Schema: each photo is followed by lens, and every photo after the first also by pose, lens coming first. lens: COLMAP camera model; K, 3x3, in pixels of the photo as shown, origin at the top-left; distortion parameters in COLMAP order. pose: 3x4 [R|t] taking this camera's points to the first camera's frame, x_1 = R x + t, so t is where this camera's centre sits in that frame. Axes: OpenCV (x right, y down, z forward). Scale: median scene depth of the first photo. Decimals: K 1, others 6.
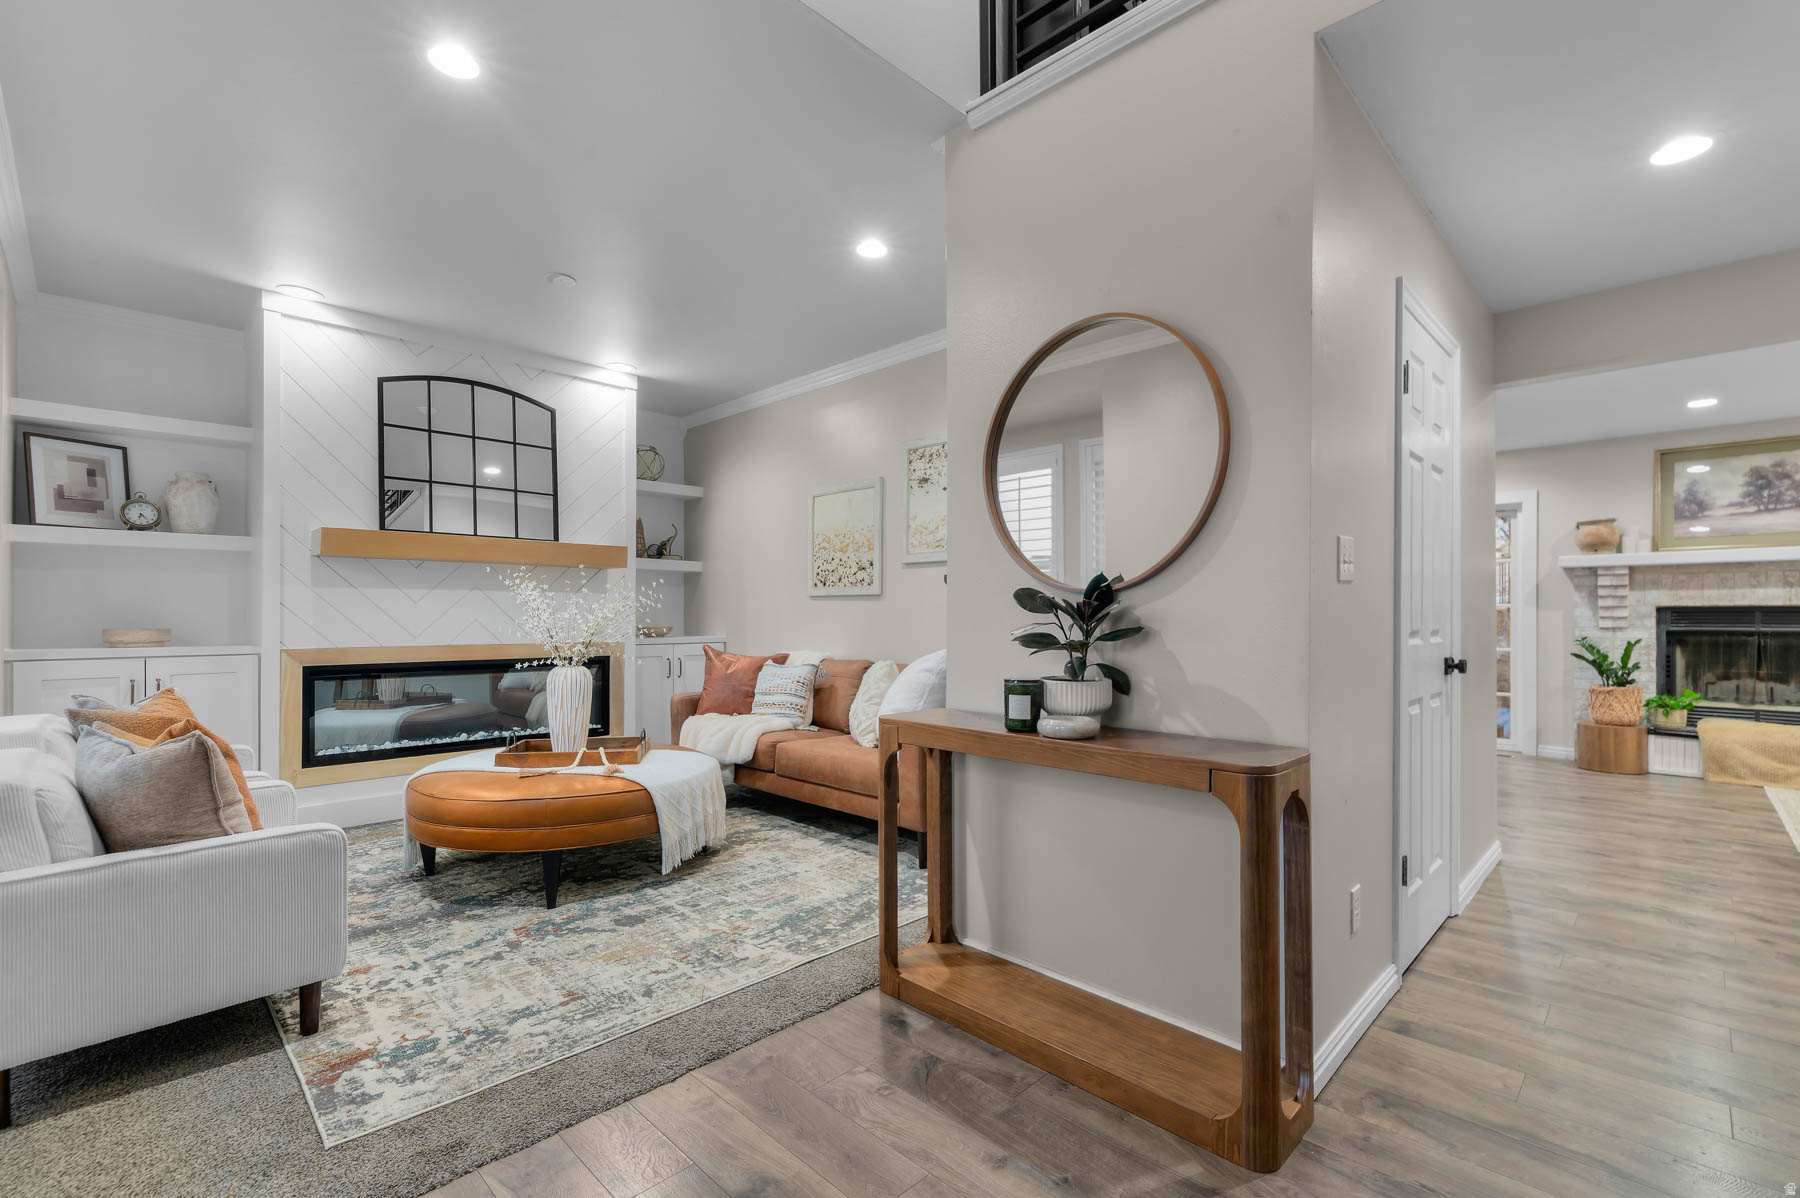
lens RADIAL K [[801.2, 0, 913.5], [0, 801.2, 614.7], [0, 0, 1]] dist [-0.004541, -0.000834]
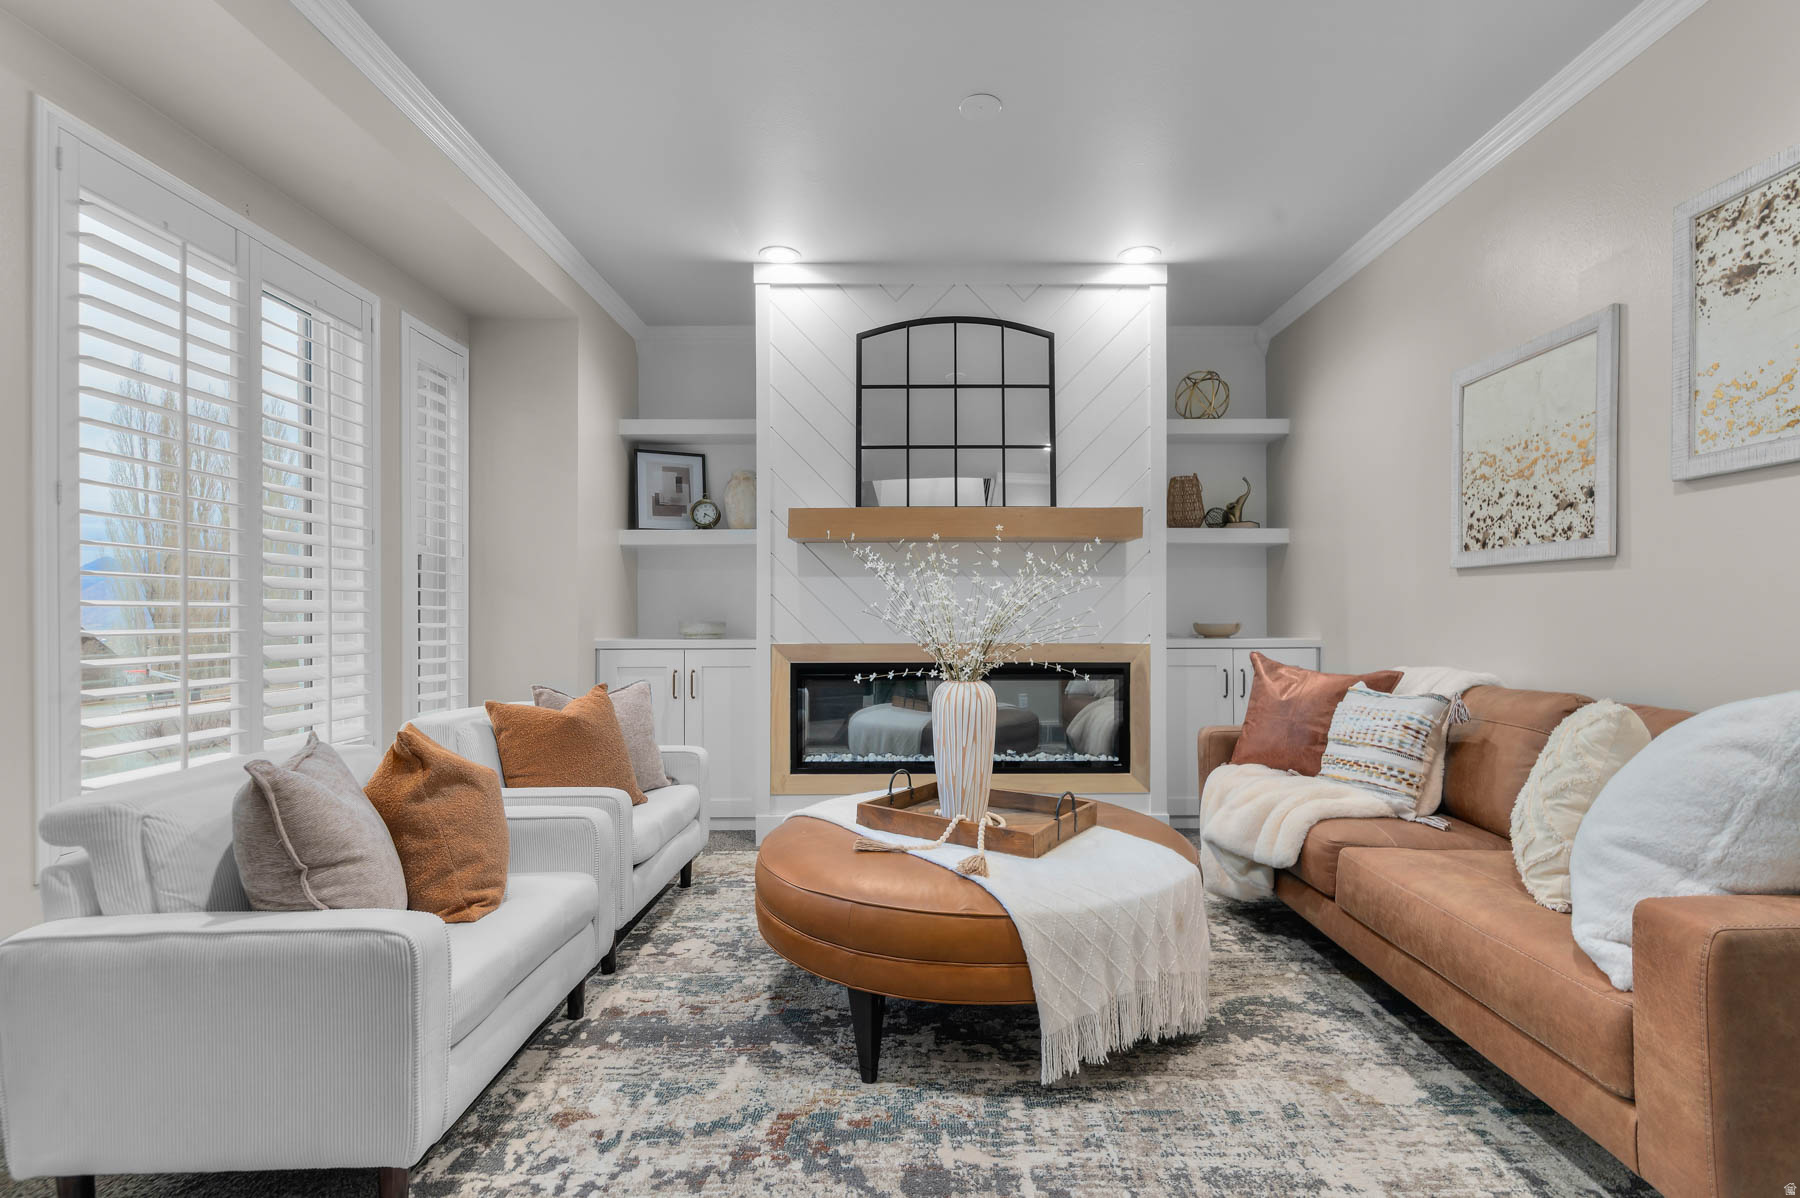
lens RADIAL K [[840.7, 0, 912.8], [0, 840.7, 611.9], [0, 0, 1]] dist [0.006863, 0.001083]
pose [[0.711361, -0.004908, -0.702810, 0.015525], [0.003287, 0.999988, -0.003656, 0.009277], [0.702820, 0.000290, 0.711368, 0.392293]]
